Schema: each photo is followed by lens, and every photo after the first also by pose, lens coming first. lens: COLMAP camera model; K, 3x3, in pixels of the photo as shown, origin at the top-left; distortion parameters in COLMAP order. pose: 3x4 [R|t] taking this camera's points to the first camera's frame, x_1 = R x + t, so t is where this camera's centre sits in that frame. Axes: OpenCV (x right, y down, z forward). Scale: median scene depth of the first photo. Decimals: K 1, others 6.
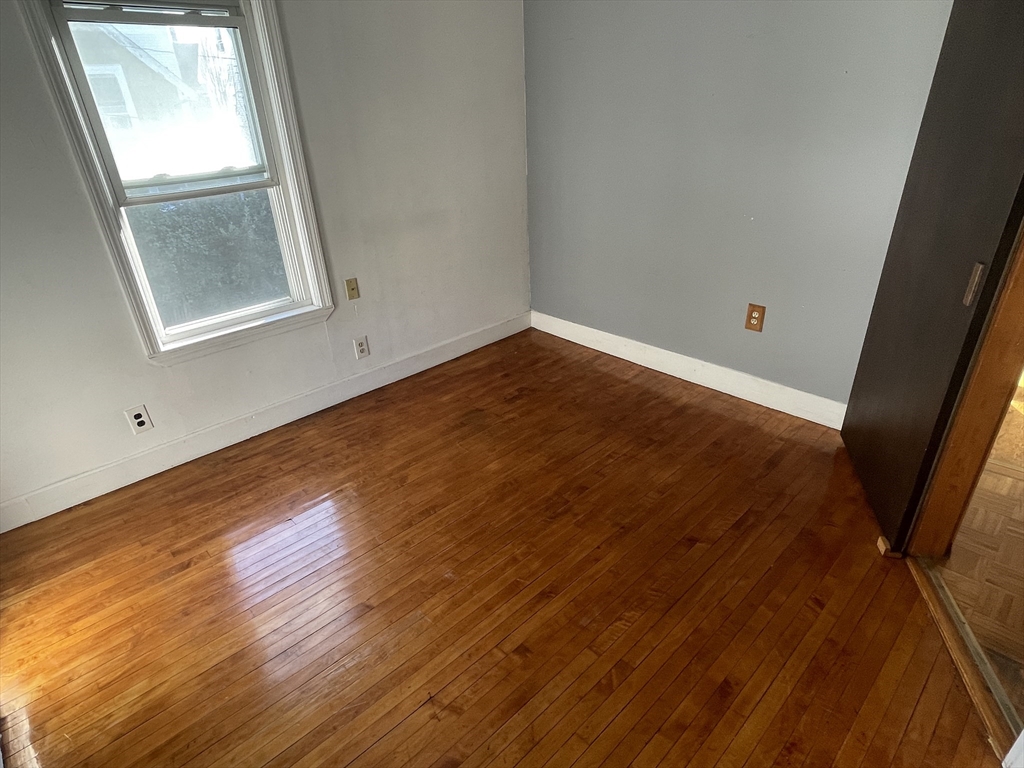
lens RADIAL K [[562.4, 0, 504.1], [0, 562.4, 384.2], [0, 0, 1]] dist [-0.000187, -0.003932]
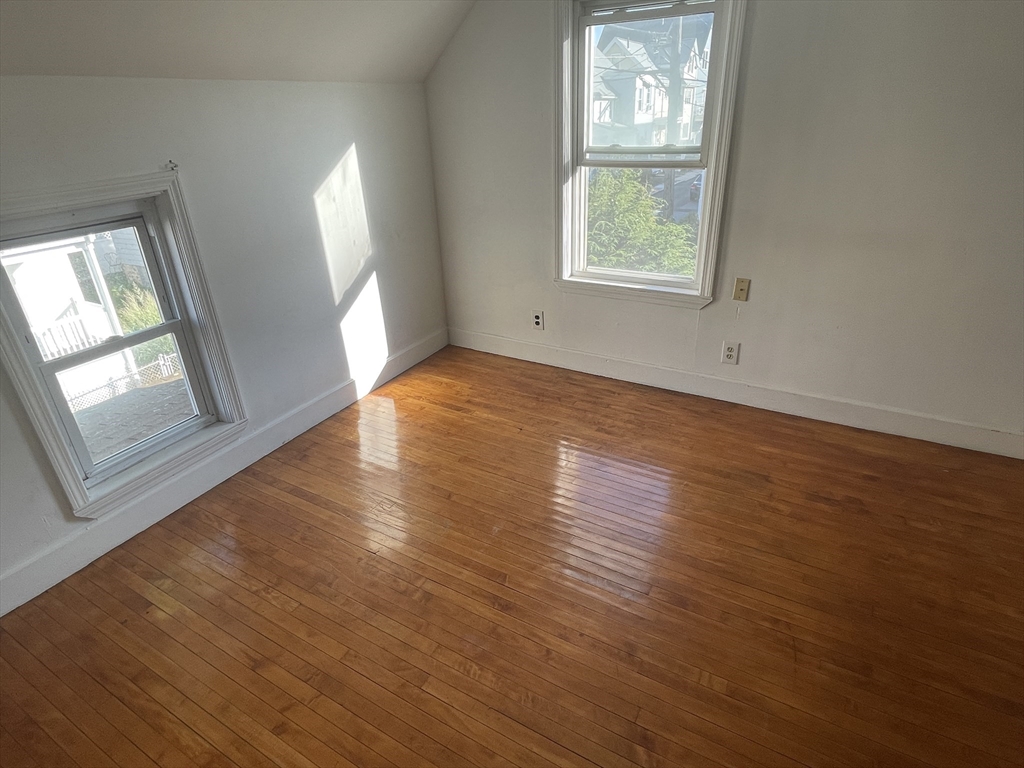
lens RADIAL K [[562.4, 0, 503.4], [0, 562.4, 382.8], [0, 0, 1]] dist [-0.000187, -0.003932]
pose [[0.288973, 0.449100, -0.845460, 0.503191], [-0.411192, 0.855751, 0.314024, -0.182250], [0.864532, 0.256902, 0.431956, 0.331771]]
